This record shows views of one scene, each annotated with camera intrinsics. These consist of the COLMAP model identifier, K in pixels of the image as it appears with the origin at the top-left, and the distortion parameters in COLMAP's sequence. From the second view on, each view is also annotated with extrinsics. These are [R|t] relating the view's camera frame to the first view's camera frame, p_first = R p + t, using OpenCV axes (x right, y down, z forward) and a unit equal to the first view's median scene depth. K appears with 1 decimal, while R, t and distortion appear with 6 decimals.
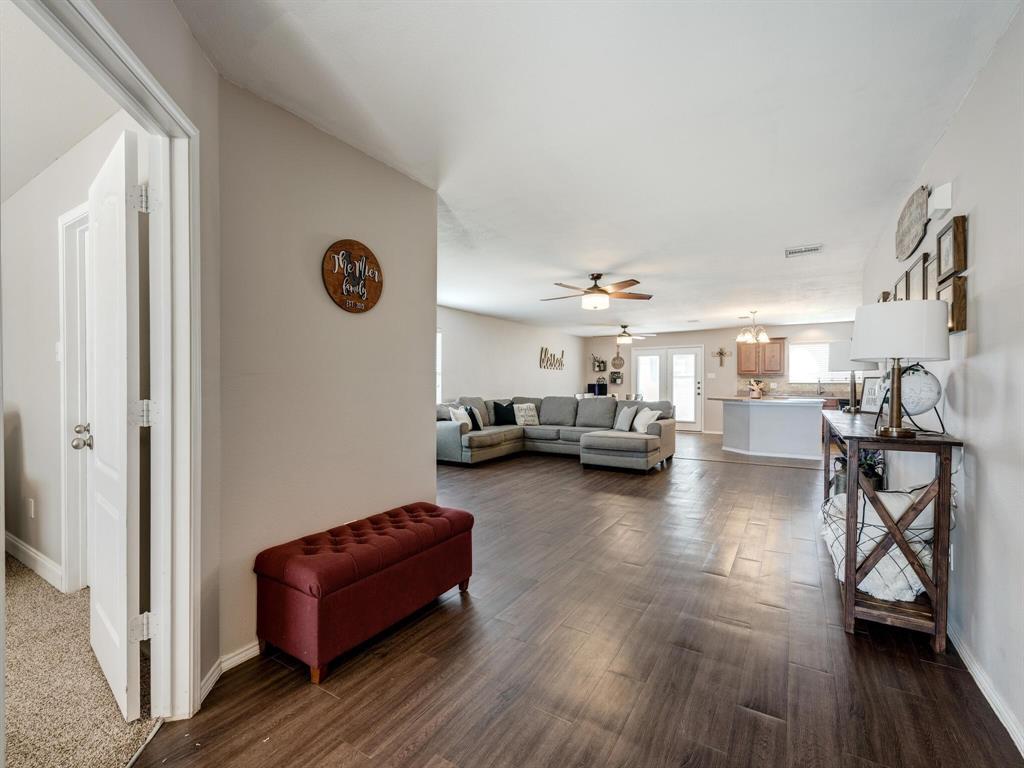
lens RADIAL K [[450.1, 0, 517.1], [0, 450.1, 384.8], [0, 0, 1]] dist [0.010897, -0.002523]
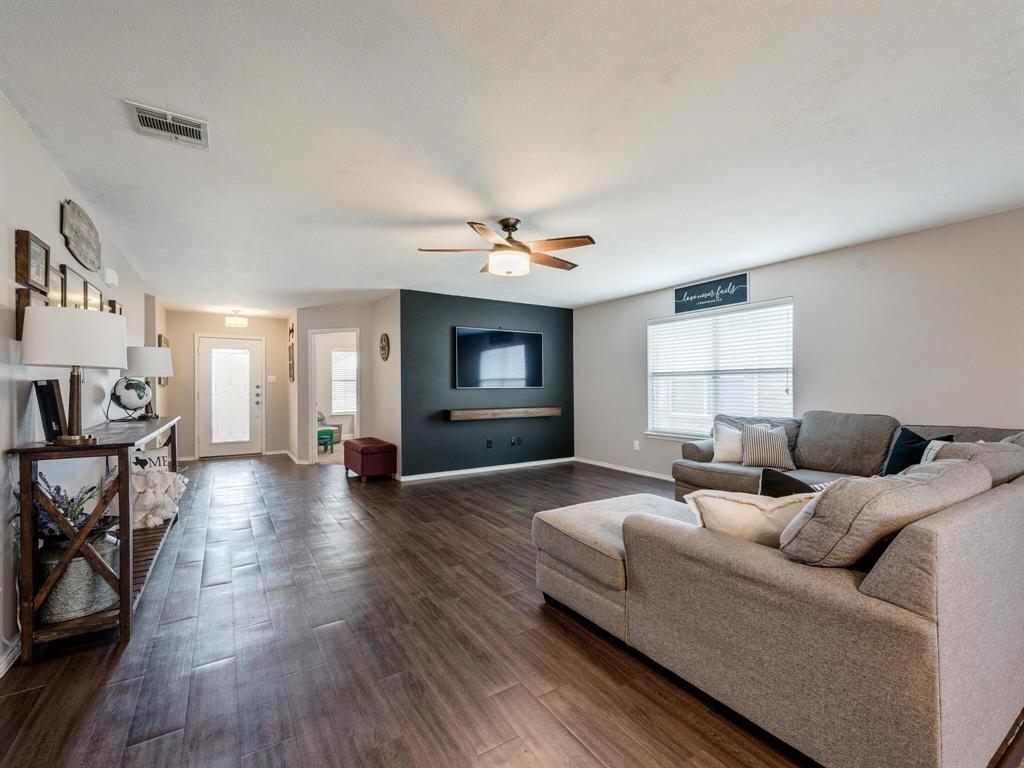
lens RADIAL K [[450.1, 0, 514.9], [0, 450.1, 386.7], [0, 0, 1]] dist [0.010897, -0.002523]
pose [[-0.434784, 0.002128, -0.900532, 0.486851], [0.003558, 0.999993, 0.000645, -0.003349], [0.900528, -0.002923, -0.434789, 0.826120]]
